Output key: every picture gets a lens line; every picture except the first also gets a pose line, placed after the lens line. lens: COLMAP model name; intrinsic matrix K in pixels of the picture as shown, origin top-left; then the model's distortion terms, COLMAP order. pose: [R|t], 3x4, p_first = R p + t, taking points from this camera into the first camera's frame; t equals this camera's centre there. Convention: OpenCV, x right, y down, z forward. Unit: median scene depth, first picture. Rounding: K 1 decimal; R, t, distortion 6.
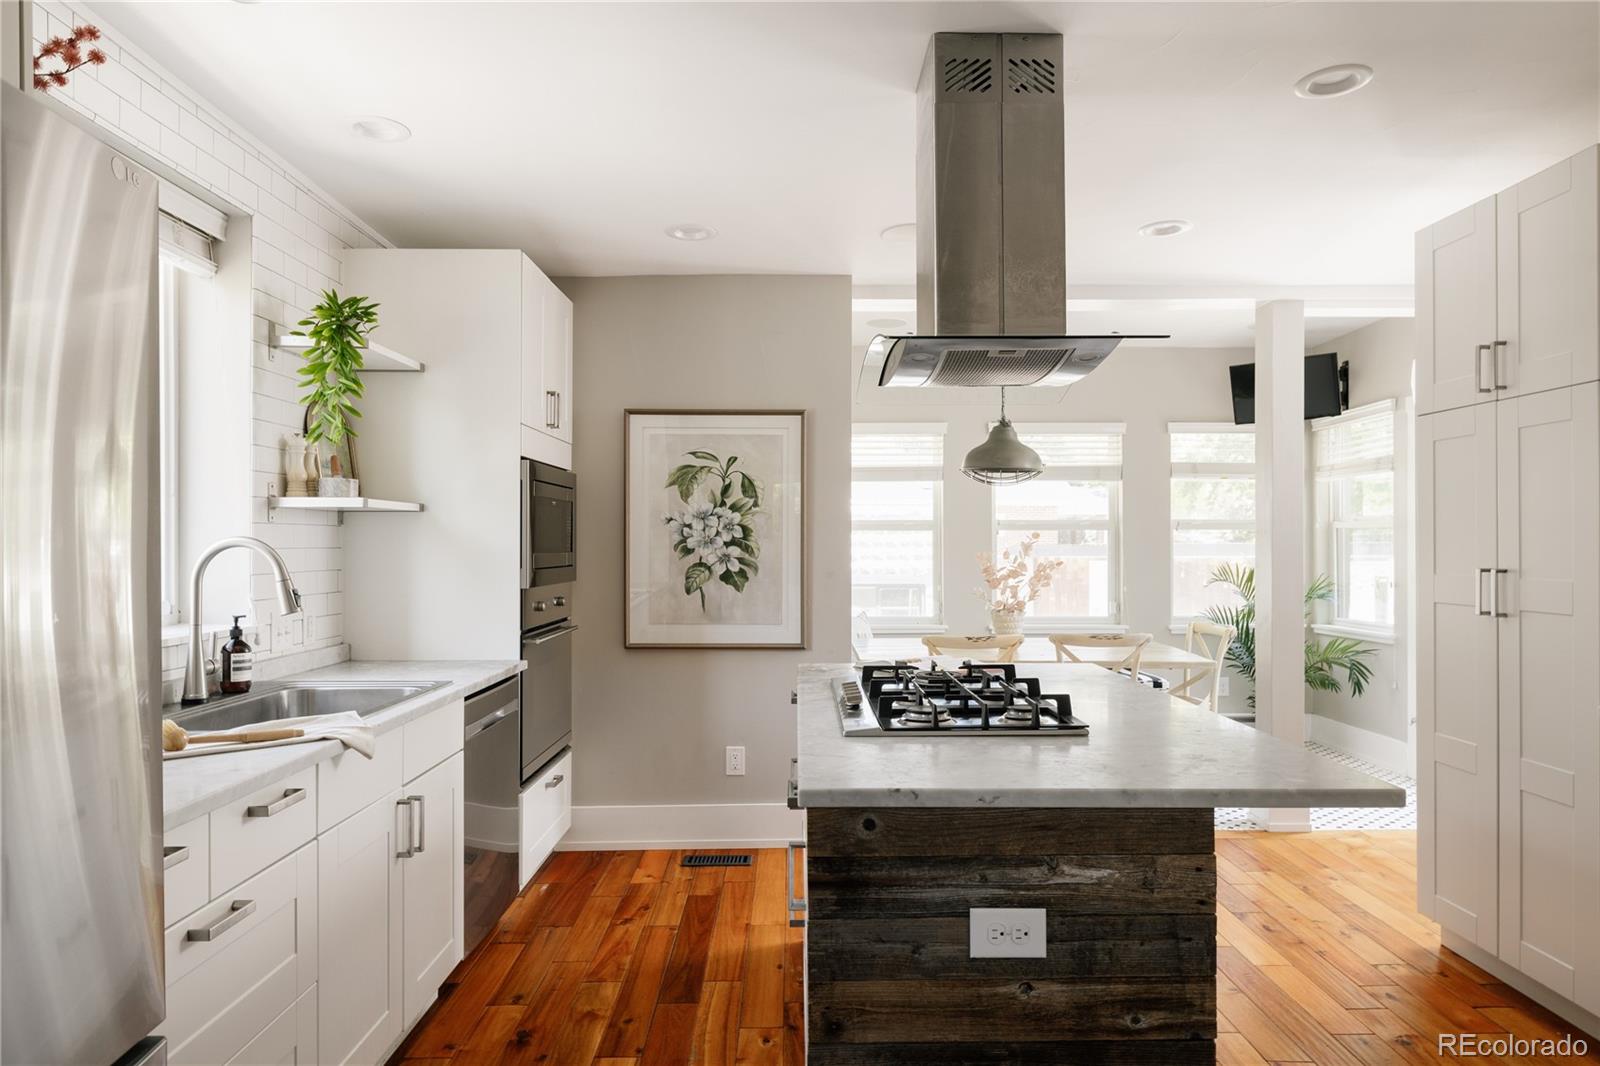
lens RADIAL K [[1018.3, 0, 798.8], [0, 1018.3, 539.3], [0, 0, 1]] dist [0.000345, -0.002329]
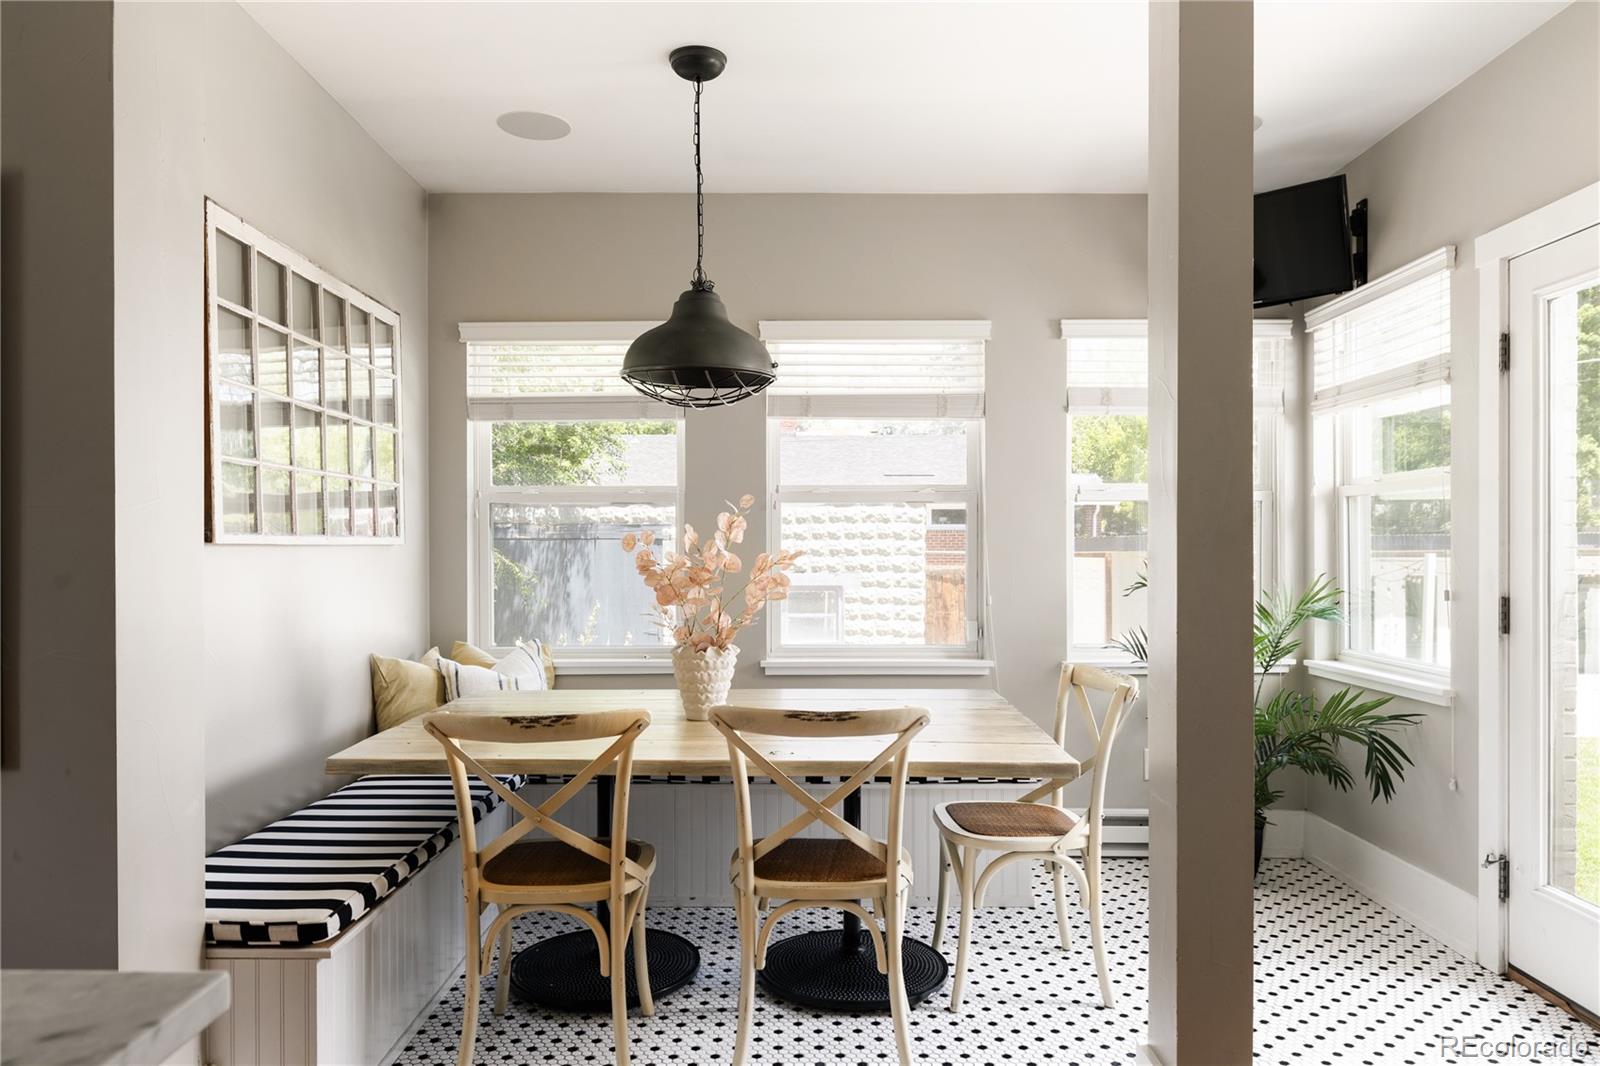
lens RADIAL K [[1060.9, 0, 795.4], [0, 1060.9, 541.0], [0, 0, 1]] dist [0.007098, -0.004923]
pose [[0.999986, -0.001757, -0.004963, 0.233984], [0.001775, 0.999992, 0.003709, 0.012916], [0.004956, -0.003718, 0.999981, 0.423531]]
